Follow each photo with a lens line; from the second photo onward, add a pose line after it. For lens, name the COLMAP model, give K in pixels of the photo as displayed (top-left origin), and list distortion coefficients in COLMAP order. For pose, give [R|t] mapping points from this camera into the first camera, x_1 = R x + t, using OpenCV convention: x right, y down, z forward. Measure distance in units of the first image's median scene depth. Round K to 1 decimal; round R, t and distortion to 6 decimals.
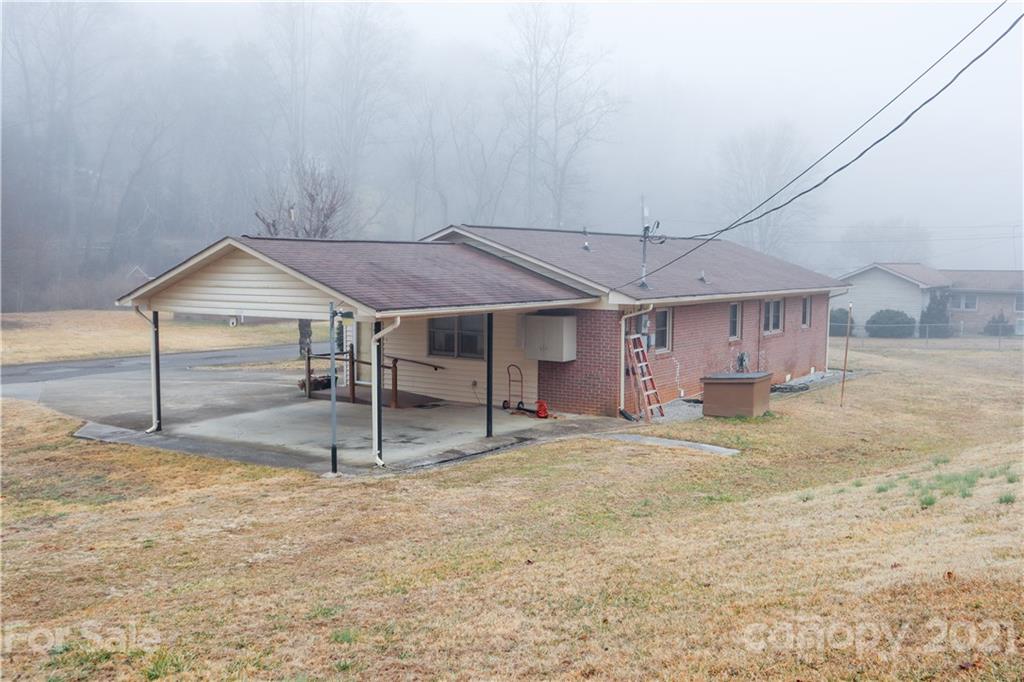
lens RADIAL K [[914.8, 0, 512.0], [0, 914.8, 341.0], [0, 0, 1]] dist [-0.048708, 0.000473]
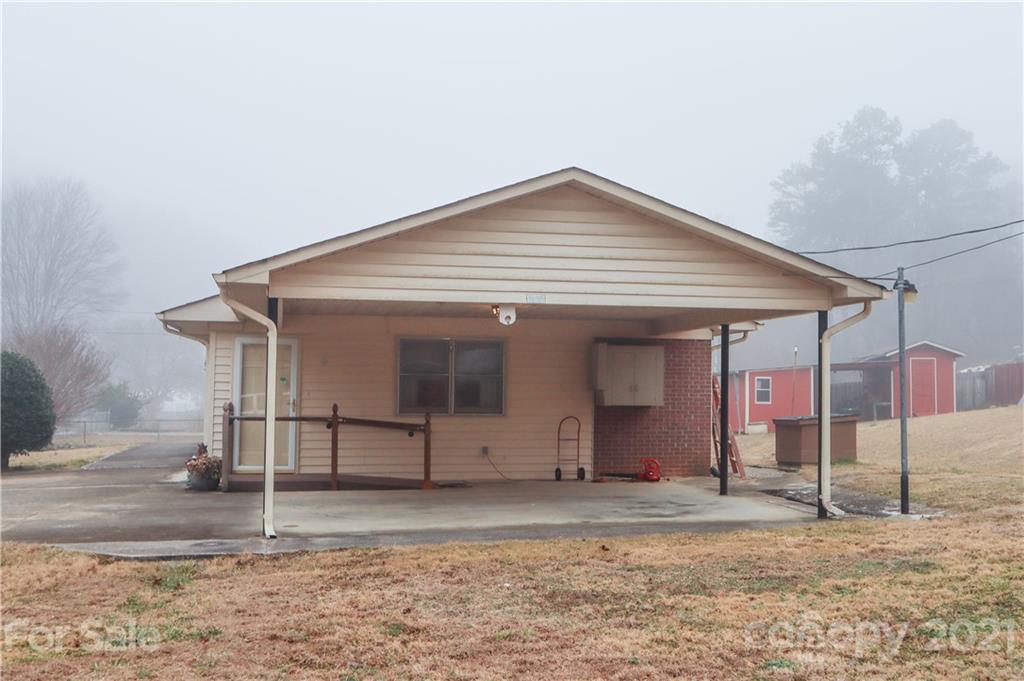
lens RADIAL K [[1166.6, 0, 512.0], [0, 1166.6, 340.5], [0, 0, 1]] dist [-0.020185, 0.002888]
pose [[0.694656, 0.036478, 0.718416, -0.711697], [0.055126, 0.993077, -0.103727, 0.061091], [-0.717226, 0.111658, 0.687836, 0.411323]]
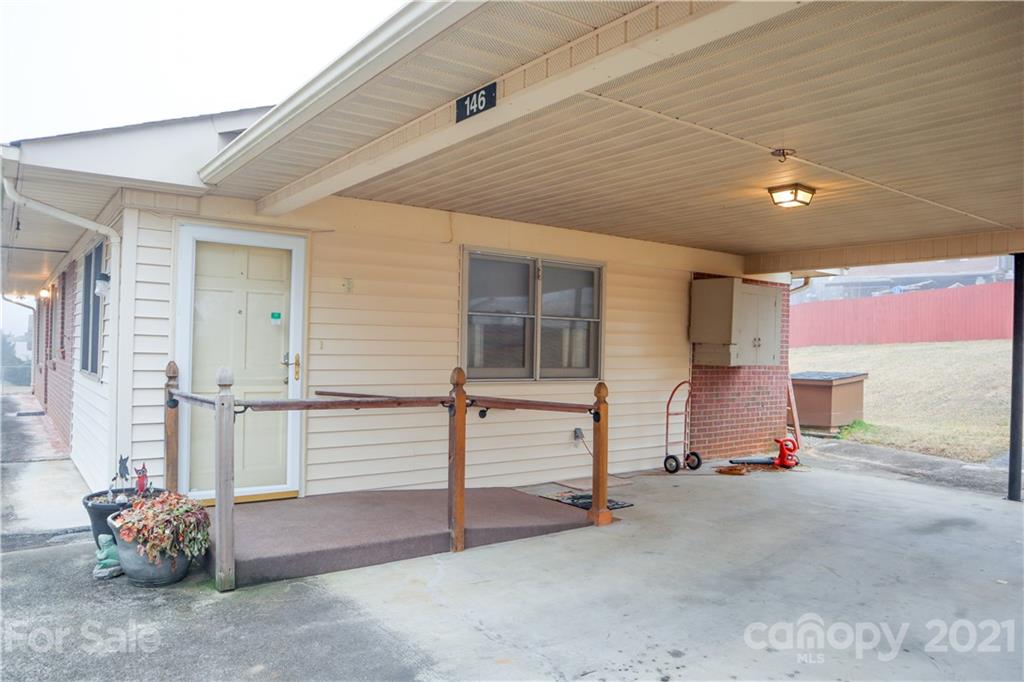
lens RADIAL K [[763.6, 0, 552.0], [0, 763.6, 346.2], [0, 0, 1]] dist [-0.048559, 0.001237]
pose [[0.270727, 0.005622, 0.962640, -0.439764], [0.060921, 0.997878, -0.022961, 0.012245], [-0.960727, 0.064861, 0.269810, 0.987169]]
